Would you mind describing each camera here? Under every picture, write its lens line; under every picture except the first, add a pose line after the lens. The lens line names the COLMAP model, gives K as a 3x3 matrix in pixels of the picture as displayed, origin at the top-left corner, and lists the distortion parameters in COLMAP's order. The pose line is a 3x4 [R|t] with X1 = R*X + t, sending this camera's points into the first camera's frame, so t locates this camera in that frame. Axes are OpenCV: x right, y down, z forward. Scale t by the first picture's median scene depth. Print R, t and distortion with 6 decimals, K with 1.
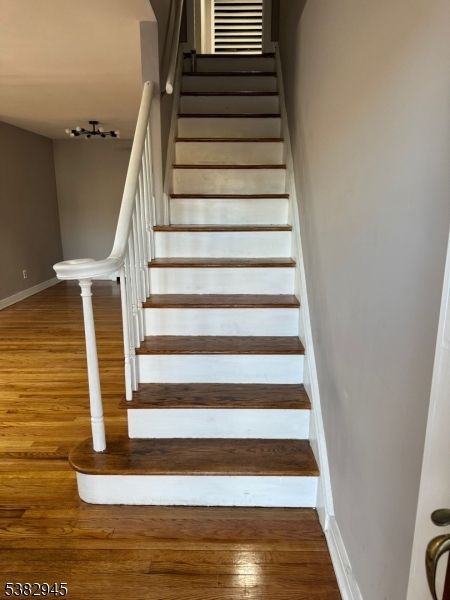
lens RADIAL K [[426.2, 0, 225.0], [0, 426.2, 300.0], [0, 0, 1]] dist [0.000460, -0.001899]
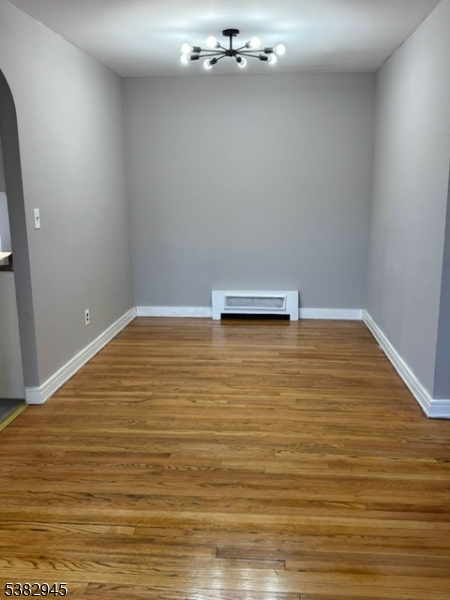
lens RADIAL K [[546.1, 0, 225.0], [0, 546.1, 300.0], [0, 0, 1]] dist [0.052798, -0.008104]
pose [[0.996965, 0.004103, -0.077747, -0.358366], [-0.005720, 0.999772, -0.020596, -0.107111], [0.077644, 0.020978, 0.996760, 0.463850]]
